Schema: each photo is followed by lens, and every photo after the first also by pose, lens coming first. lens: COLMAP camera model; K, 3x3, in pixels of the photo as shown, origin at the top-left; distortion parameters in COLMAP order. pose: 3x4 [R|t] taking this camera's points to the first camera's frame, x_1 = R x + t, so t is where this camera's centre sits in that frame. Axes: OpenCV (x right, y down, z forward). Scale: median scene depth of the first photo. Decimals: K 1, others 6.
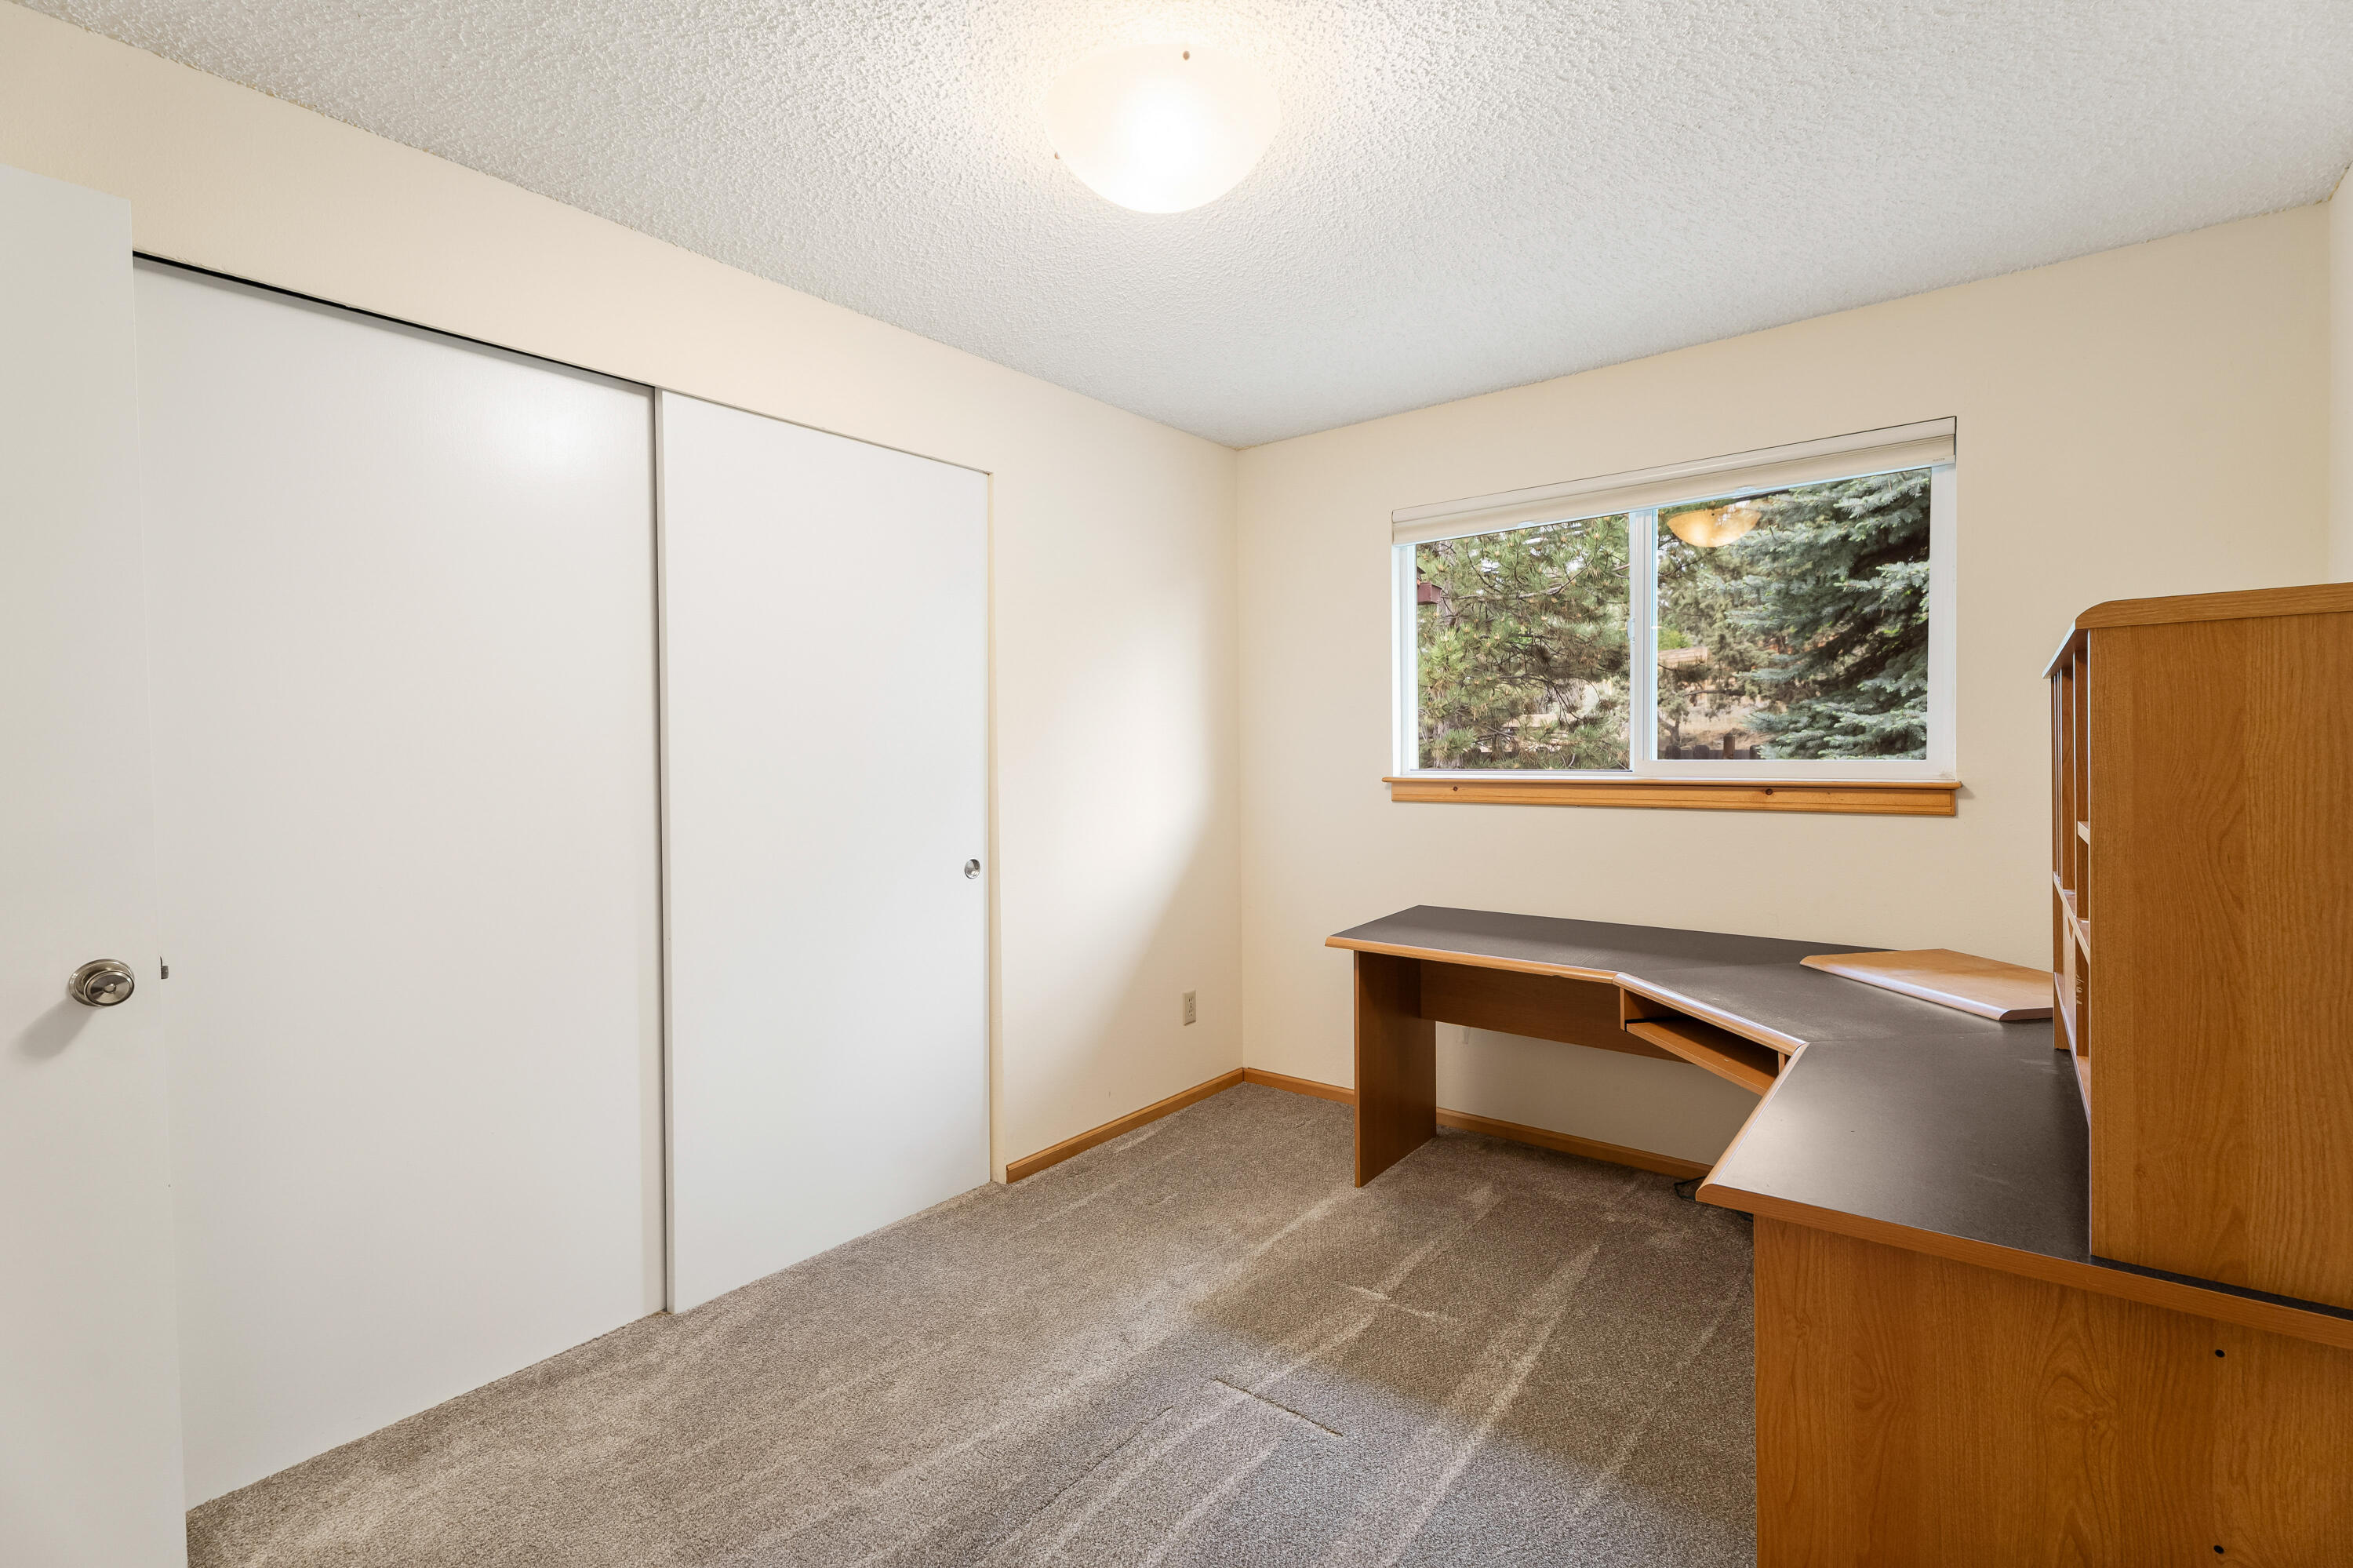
lens RADIAL K [[1061.7, 0, 1169.5], [0, 1061.7, 777.1], [0, 0, 1]] dist [0.002000, 0.000243]
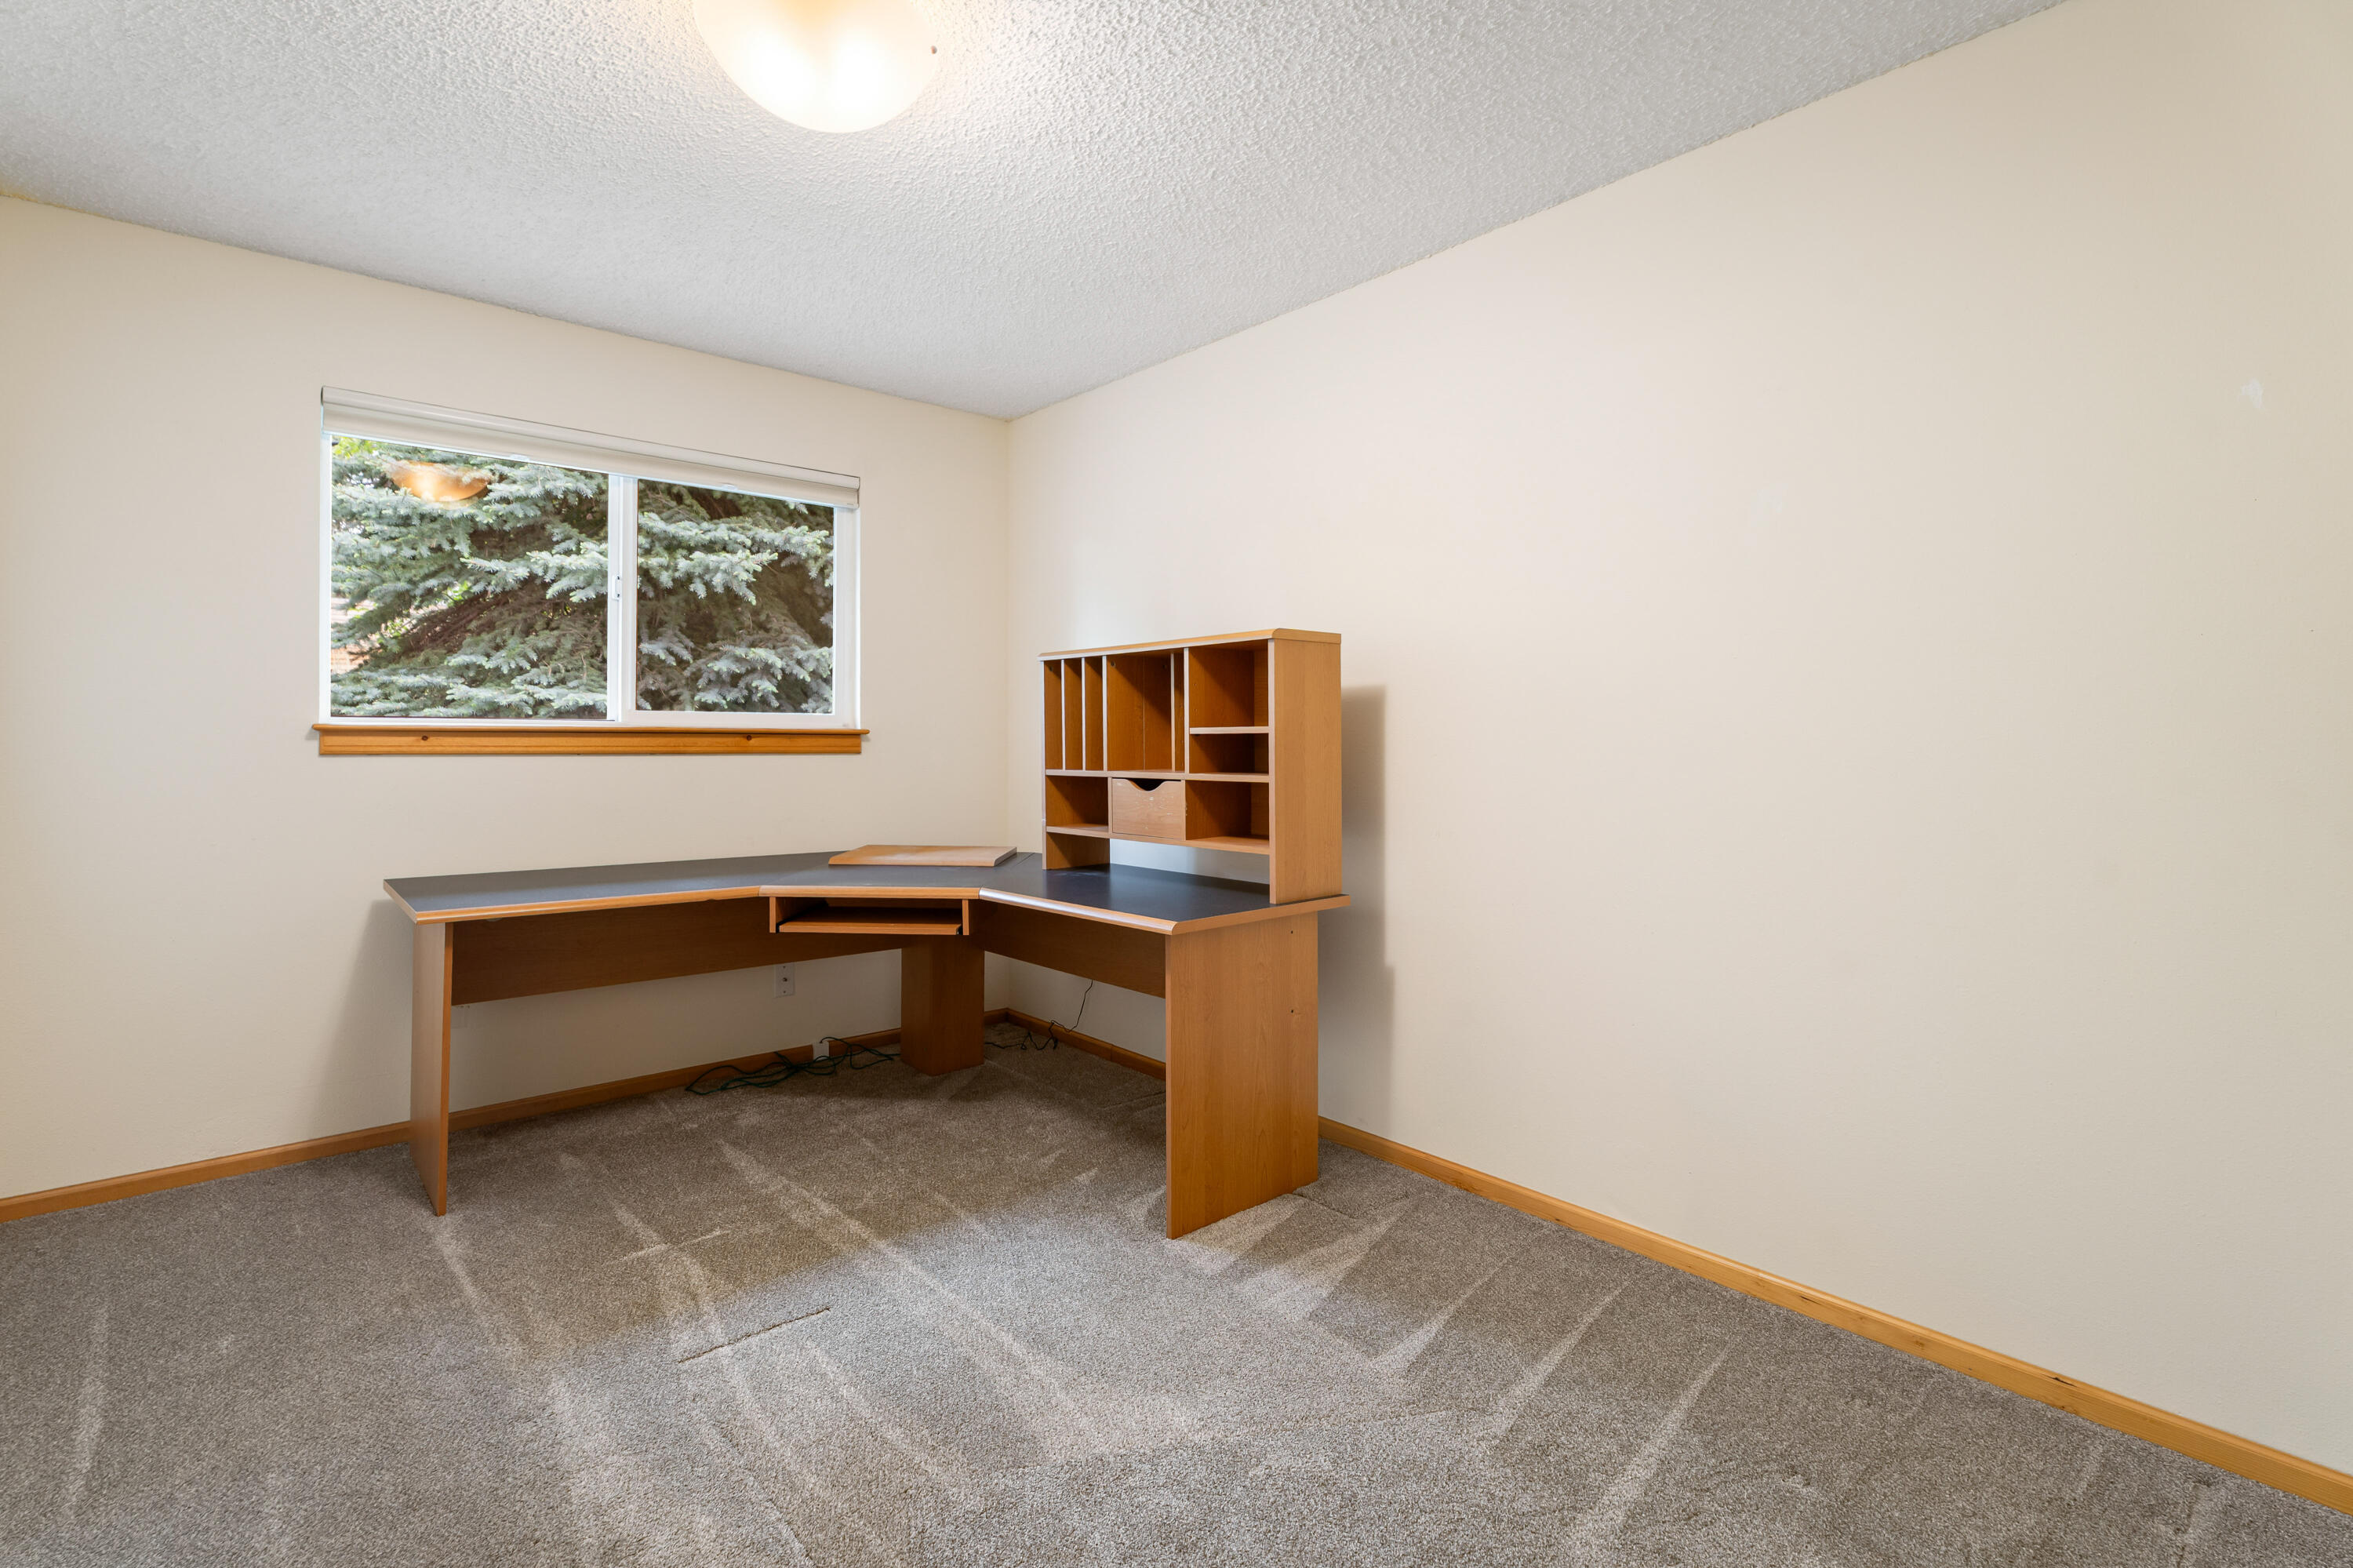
lens RADIAL K [[1074.2, 0, 1170.6], [0, 1074.2, 735.6], [0, 0, 1]] dist [0.001753, 0.000177]
pose [[0.179861, 0.012132, 0.983617, -0.597111], [0.020873, 0.999652, -0.016146, 0.044327], [-0.983471, 0.023435, 0.179545, 0.314549]]
